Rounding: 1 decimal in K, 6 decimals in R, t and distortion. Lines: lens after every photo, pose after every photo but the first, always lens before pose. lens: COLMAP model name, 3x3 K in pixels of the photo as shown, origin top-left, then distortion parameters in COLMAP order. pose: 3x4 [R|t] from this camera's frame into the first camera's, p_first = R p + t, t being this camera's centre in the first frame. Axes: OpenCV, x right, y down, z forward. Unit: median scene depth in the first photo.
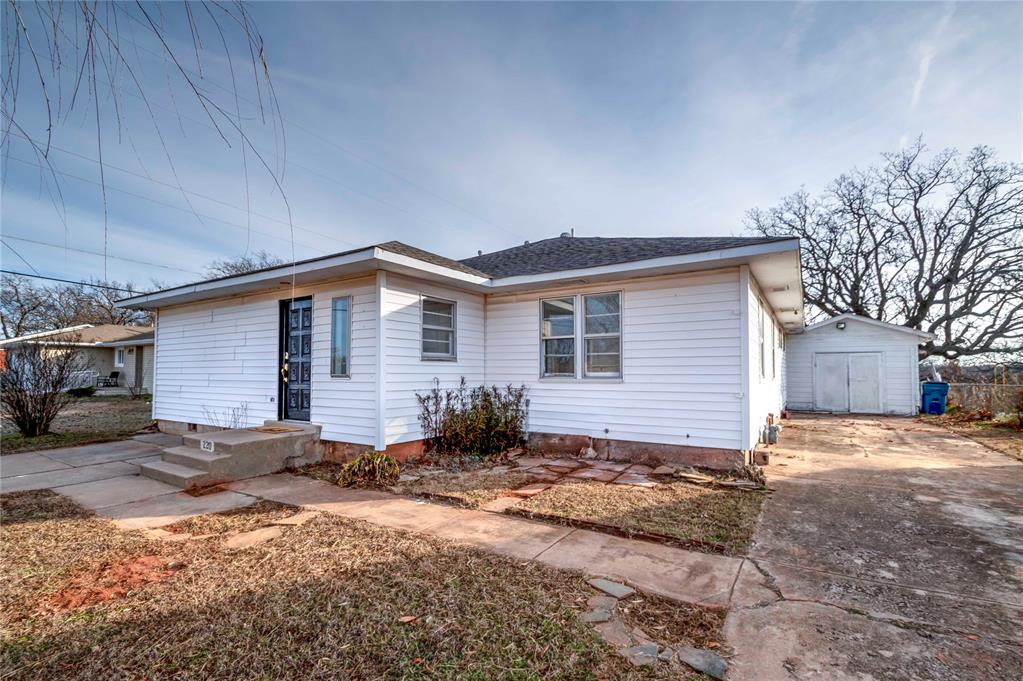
lens RADIAL K [[455.5, 0, 515.2], [0, 455.5, 356.1], [0, 0, 1]] dist [0.002889, 0.000073]
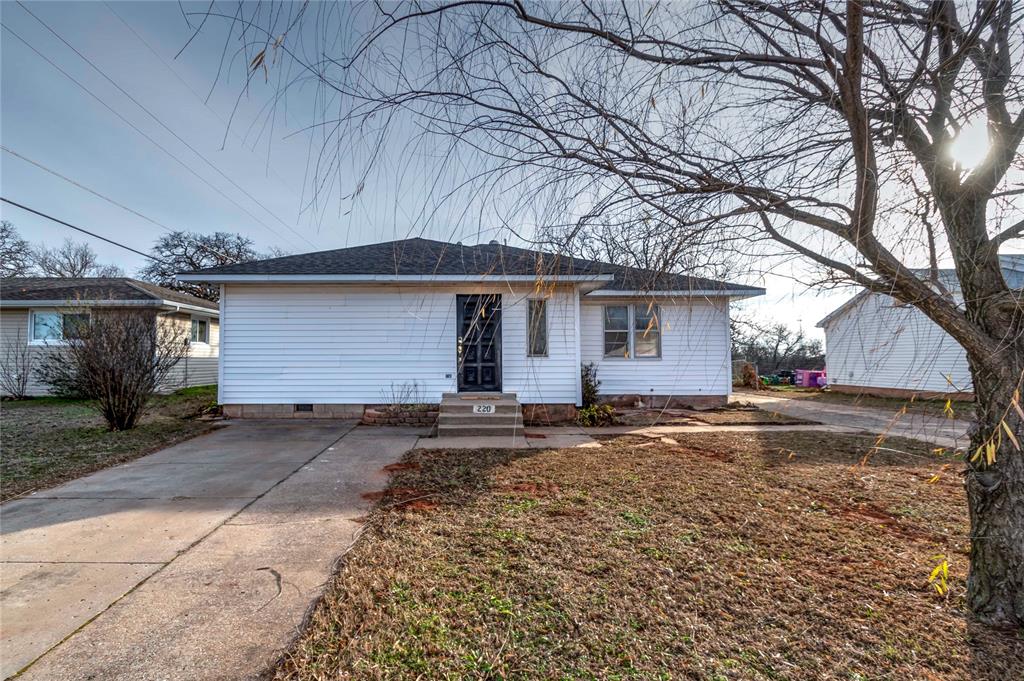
lens RADIAL K [[456.0, 0, 515.7], [0, 456.0, 356.1], [0, 0, 1]] dist [0.002889, 0.000073]
pose [[0.847931, 0.000267, 0.530106, -1.026961], [-0.015231, 0.999599, 0.023860, 0.011938], [-0.529888, -0.028305, 0.847595, -0.109121]]
